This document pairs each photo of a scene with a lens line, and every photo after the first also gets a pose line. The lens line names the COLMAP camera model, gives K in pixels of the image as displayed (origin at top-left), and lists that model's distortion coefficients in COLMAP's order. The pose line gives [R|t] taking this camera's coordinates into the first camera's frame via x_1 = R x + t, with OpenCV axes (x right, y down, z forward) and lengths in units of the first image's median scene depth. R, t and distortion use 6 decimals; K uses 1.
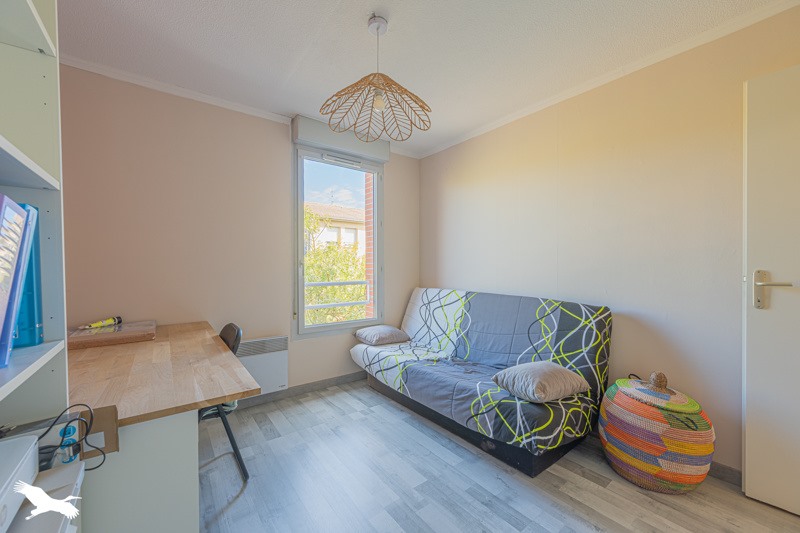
lens RADIAL K [[313.3, 0, 402.0], [0, 313.3, 265.8], [0, 0, 1]] dist [-0.003469, 0.000050]
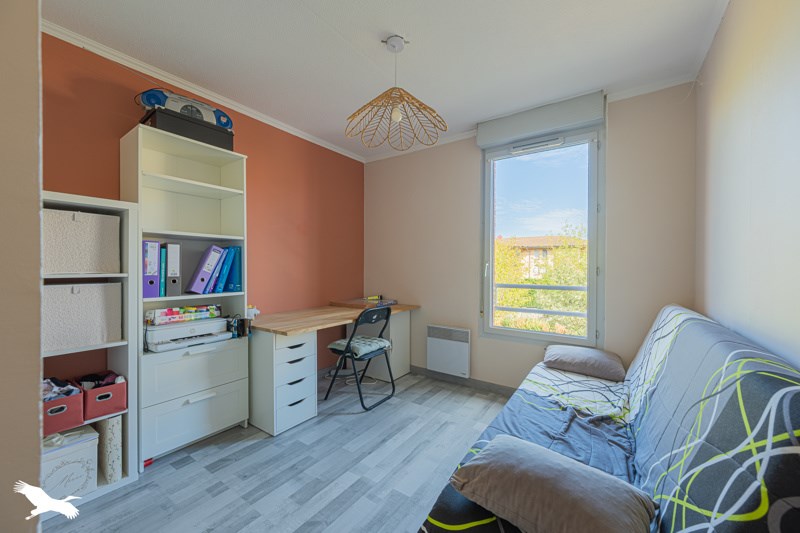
lens RADIAL K [[313.3, 0, 398.5], [0, 313.3, 265.1], [0, 0, 1]] dist [-0.003469, 0.000050]
pose [[0.301812, -0.001589, -0.953366, 0.581655], [-0.004118, 0.999987, -0.002970, -0.000162], [0.953358, 0.004822, 0.301802, 0.416052]]
